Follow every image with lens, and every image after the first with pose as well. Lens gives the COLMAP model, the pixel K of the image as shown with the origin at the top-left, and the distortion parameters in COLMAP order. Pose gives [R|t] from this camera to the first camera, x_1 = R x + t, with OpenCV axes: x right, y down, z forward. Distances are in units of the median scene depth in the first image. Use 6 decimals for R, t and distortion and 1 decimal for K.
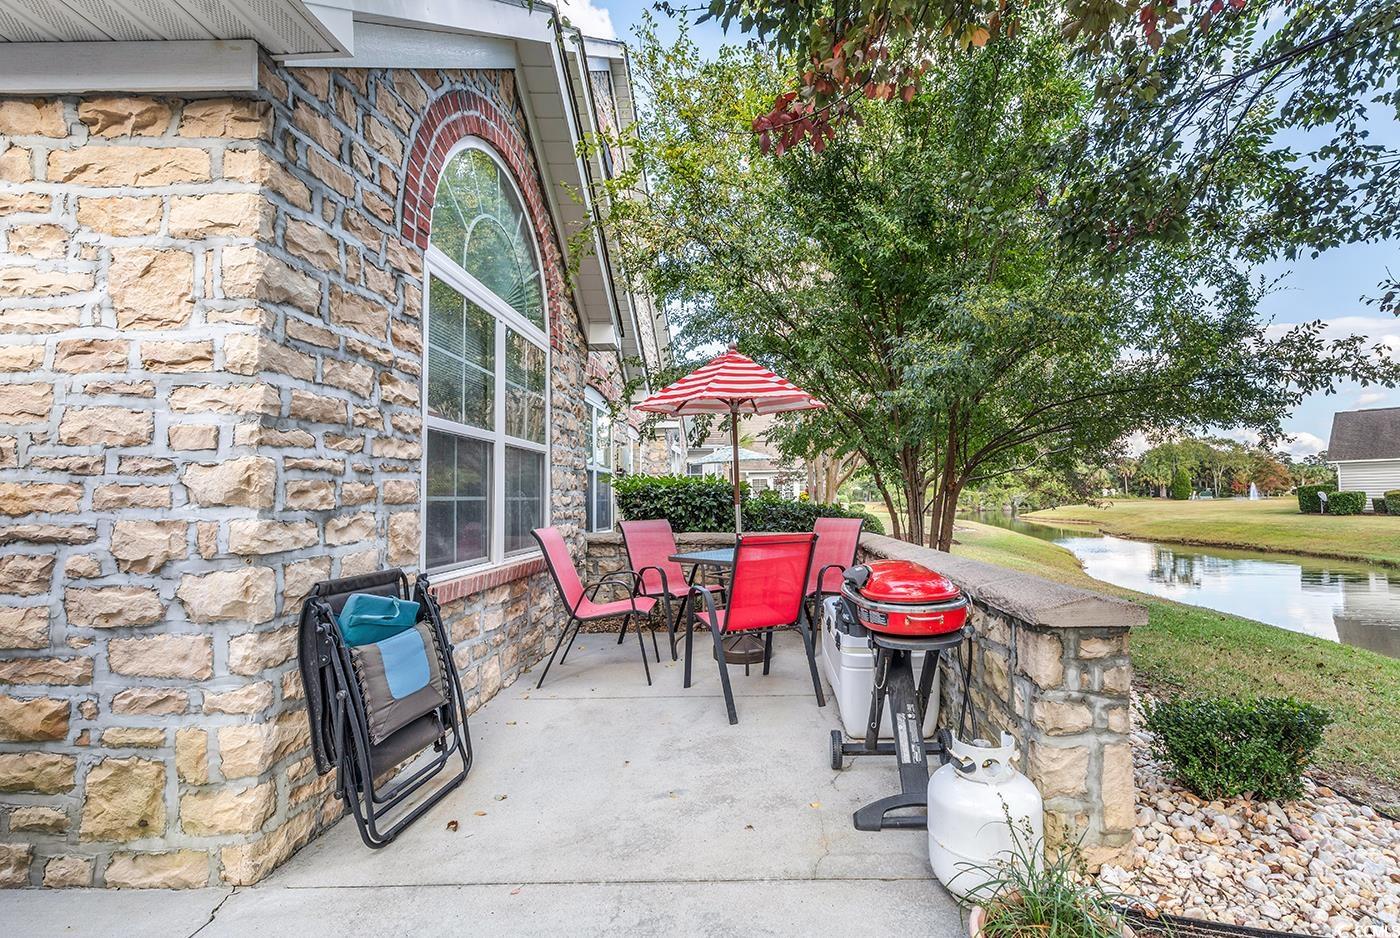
lens RADIAL K [[636.8, 0, 690.5], [0, 636.8, 483.2], [0, 0, 1]] dist [0.002991, 0.000555]
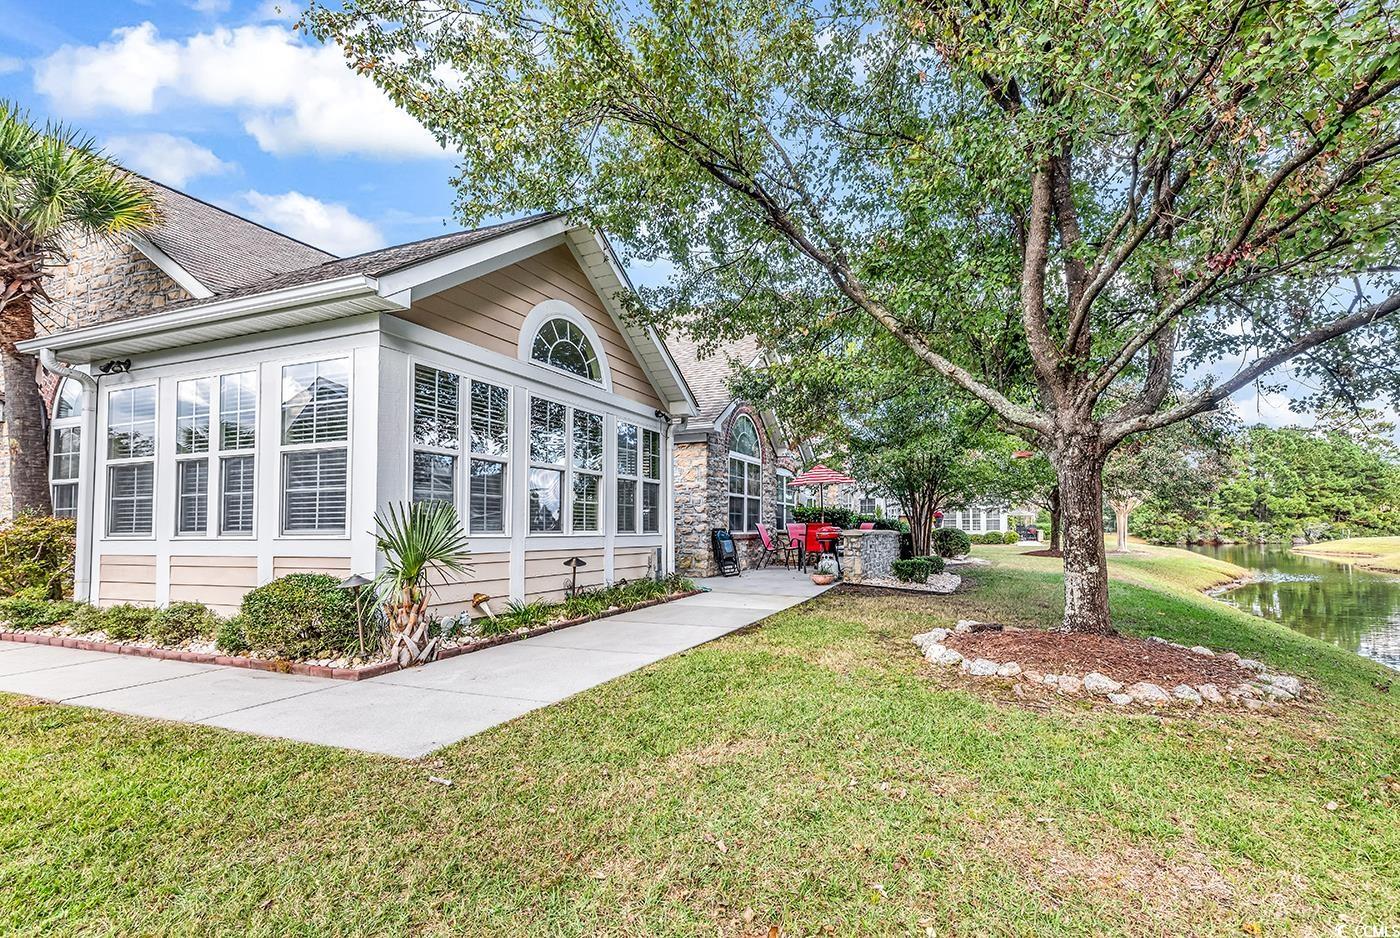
lens RADIAL K [[636.8, 0, 690.5], [0, 636.8, 483.2], [0, 0, 1]] dist [0.002991, 0.000555]
pose [[0.934199, -0.012906, -0.356518, 0.937726], [-0.002805, 0.999049, -0.043518, 0.012655], [0.356740, 0.041654, 0.933275, -3.355208]]
